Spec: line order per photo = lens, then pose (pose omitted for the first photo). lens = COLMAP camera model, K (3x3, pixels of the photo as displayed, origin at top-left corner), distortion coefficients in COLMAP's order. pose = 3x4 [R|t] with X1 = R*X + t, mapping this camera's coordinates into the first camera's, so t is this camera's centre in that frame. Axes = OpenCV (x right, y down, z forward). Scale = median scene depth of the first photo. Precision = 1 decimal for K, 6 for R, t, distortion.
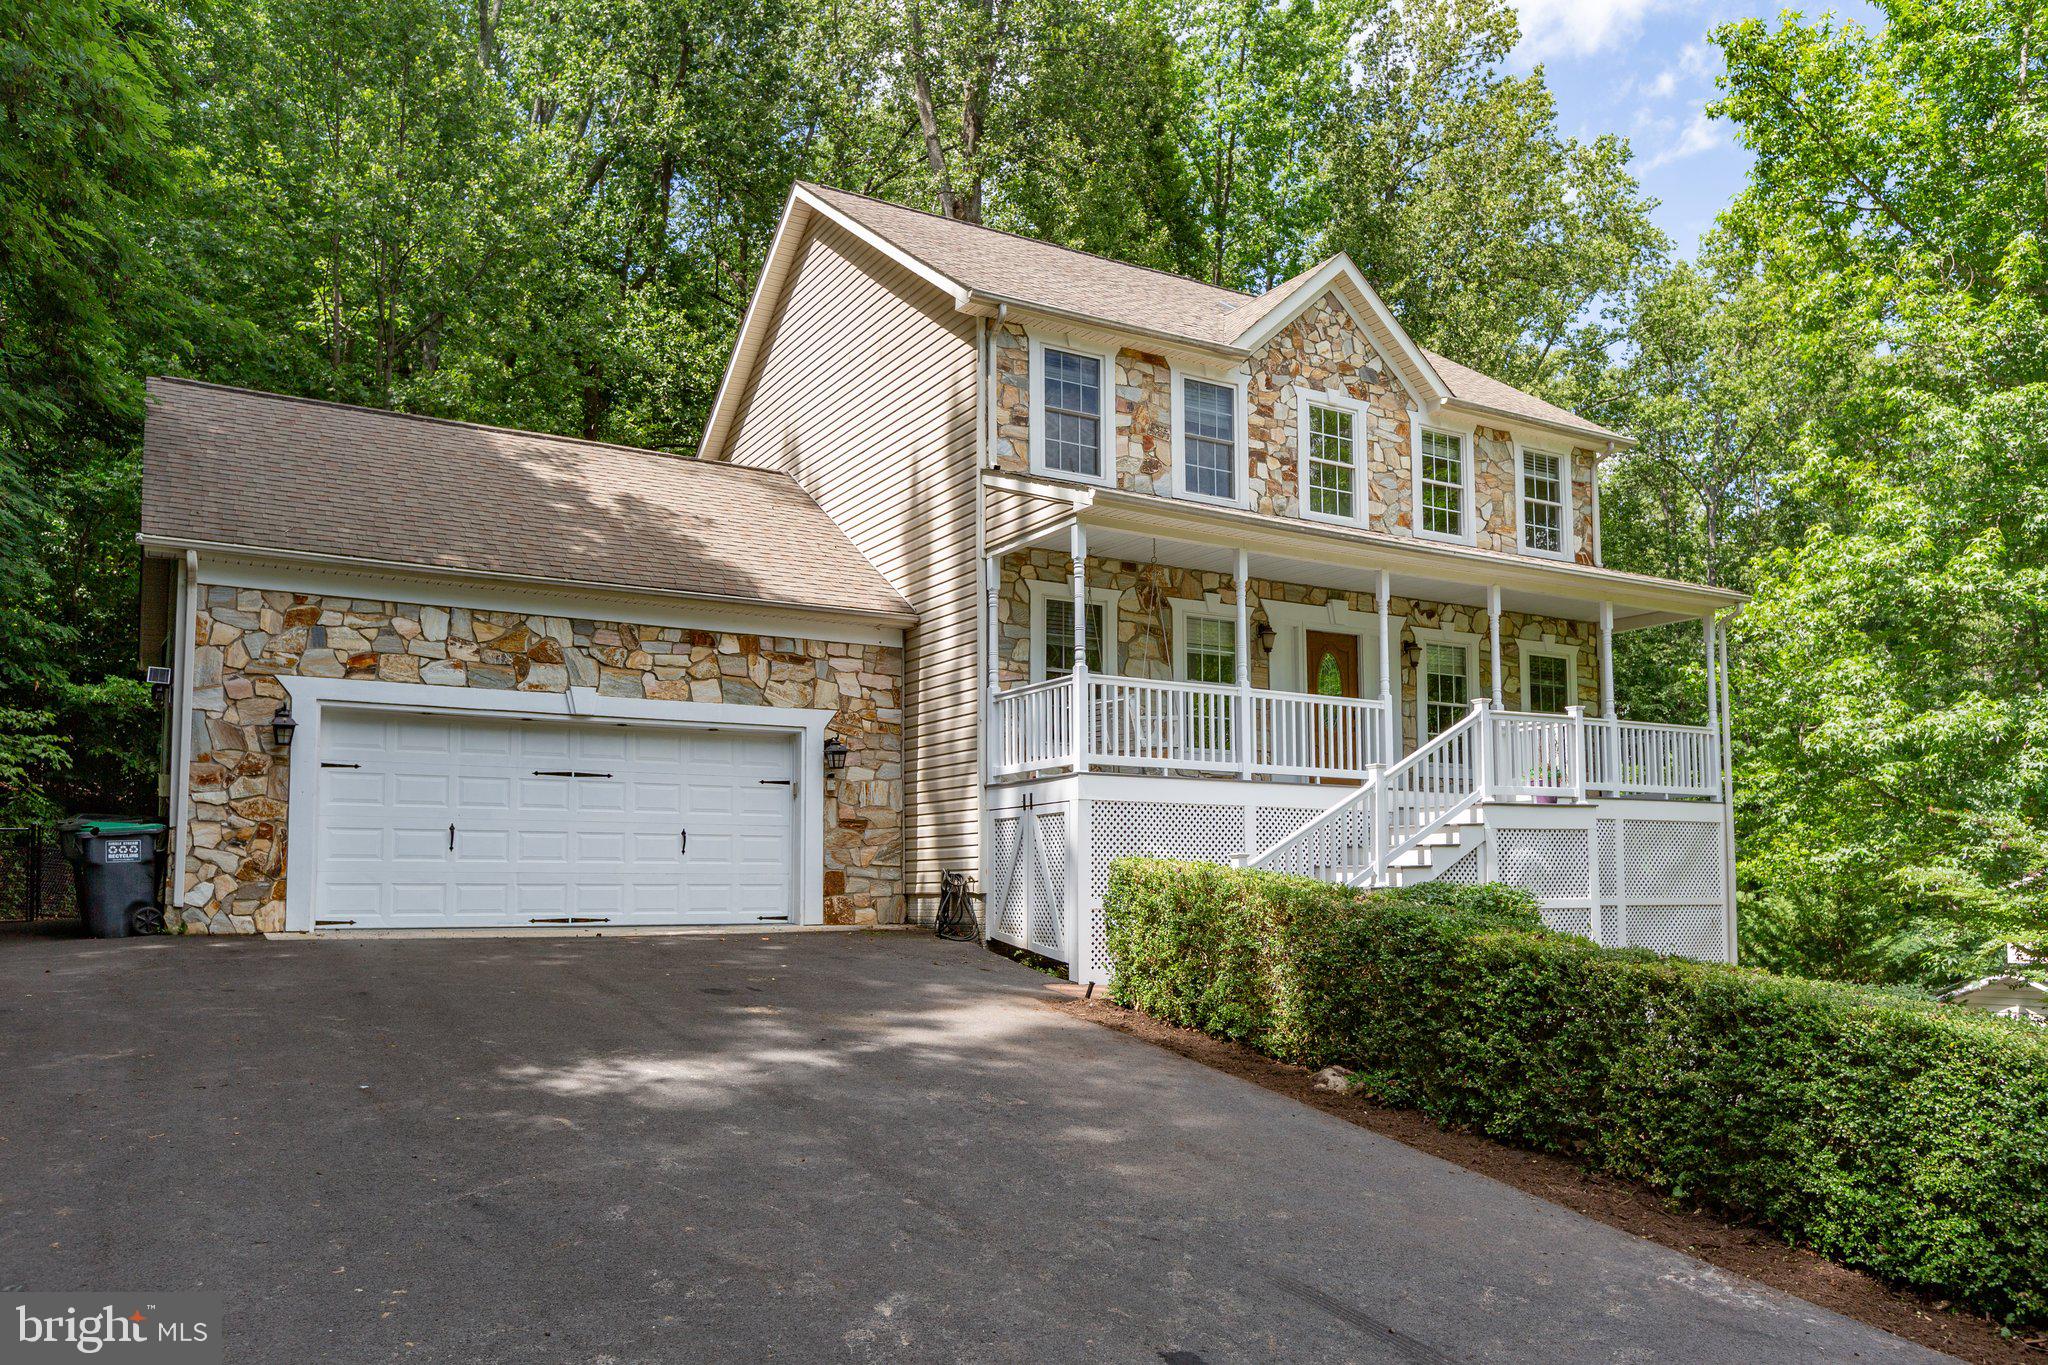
lens RADIAL K [[1568.2, 0, 925.6], [0, 1568.2, 794.0], [0, 0, 1]] dist [-0.000914, -0.002715]
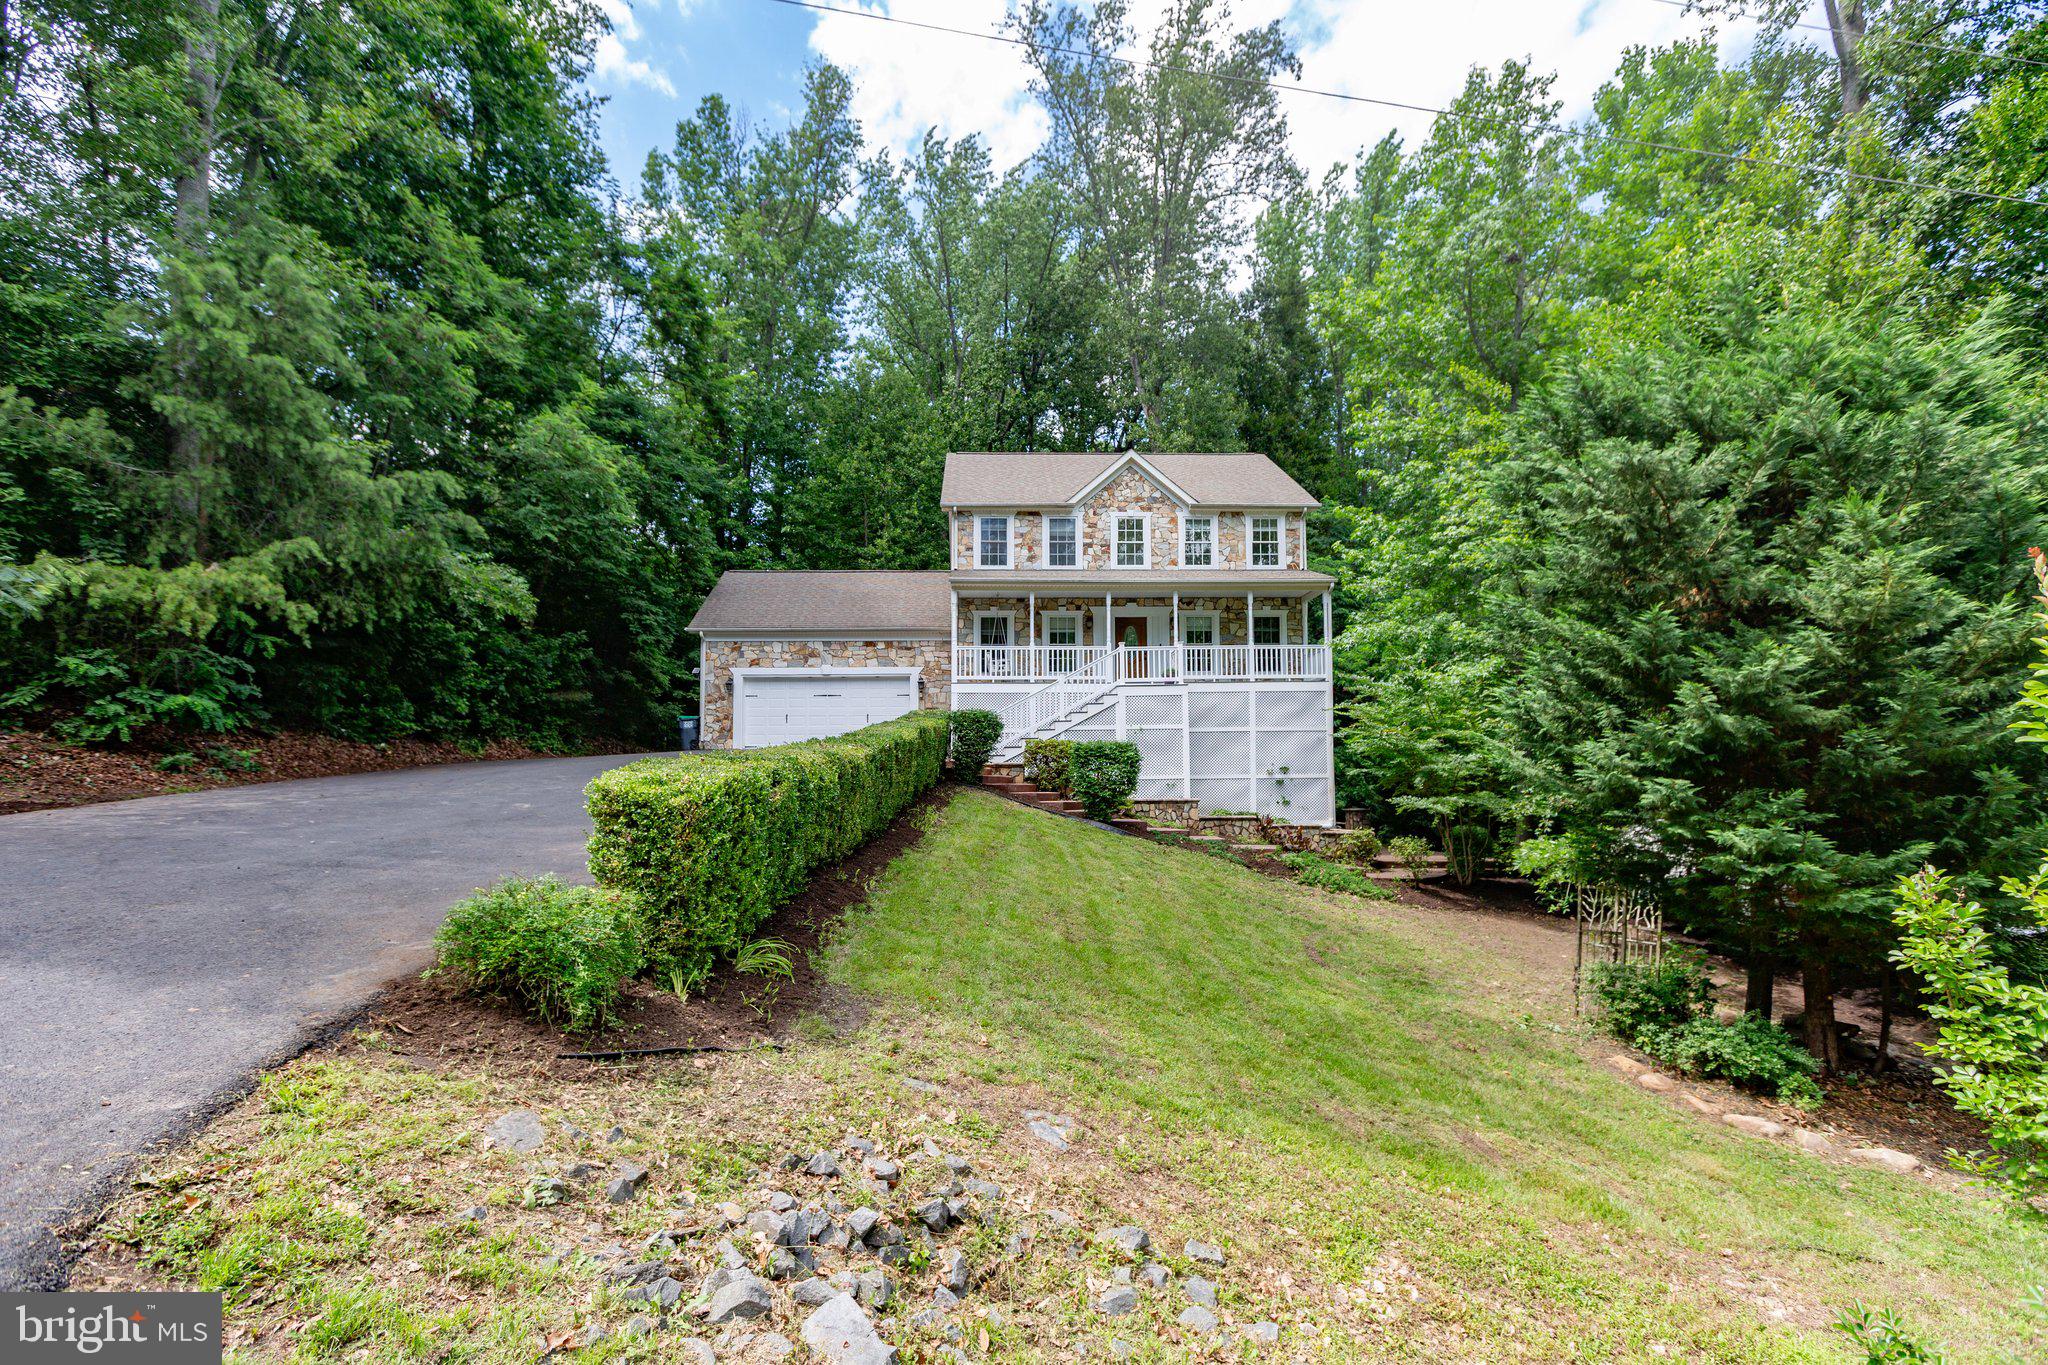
lens RADIAL K [[955.4, 0, 910.9], [0, 955.4, 766.9], [0, 0, 1]] dist [-0.004350, -0.000138]
pose [[0.854816, -0.015998, -0.518684, 0.742993], [0.033808, 0.999118, 0.024901, 0.072914], [0.517828, -0.038821, 0.854603, -0.381758]]
